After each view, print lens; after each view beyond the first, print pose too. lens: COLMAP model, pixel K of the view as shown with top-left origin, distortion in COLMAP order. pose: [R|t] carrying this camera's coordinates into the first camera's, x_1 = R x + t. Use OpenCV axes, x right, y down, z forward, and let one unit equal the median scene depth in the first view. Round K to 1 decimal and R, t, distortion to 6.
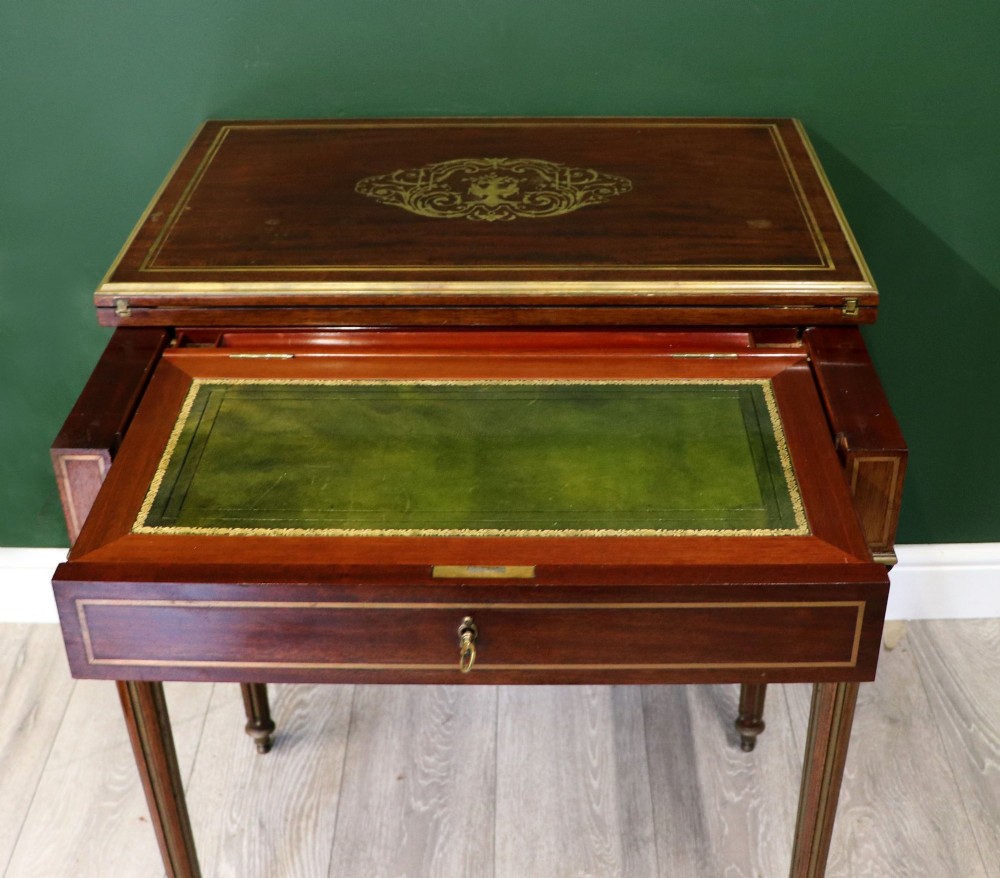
lens RADIAL K [[1401.8, 0, 532.4], [0, 1401.8, 366.6], [0, 0, 1]] dist [-0.189260, 0.145072]
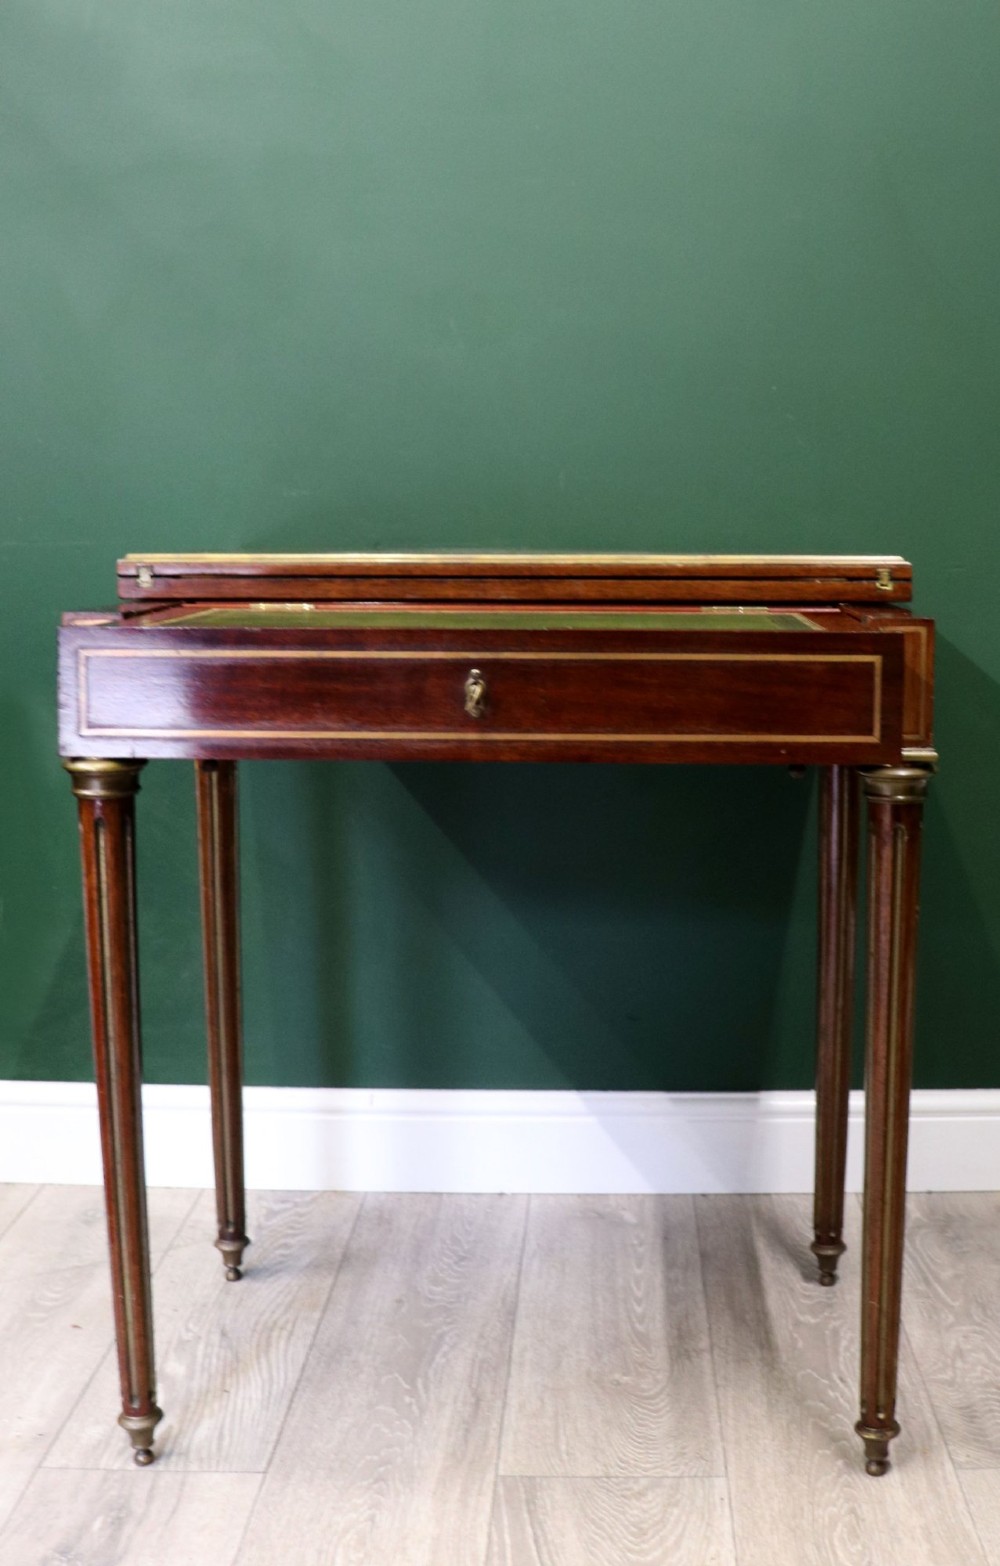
lens RADIAL K [[1742.5, 0, 625.8], [0, 1742.5, 688.3], [0, 0, 1]] dist [-0.186020, 0.144727]
pose [[0.999934, 0.010382, 0.004831, 0.030028], [-0.007483, 0.911790, -0.410588, 0.392038], [-0.008668, 0.410525, 0.911808, -0.065112]]
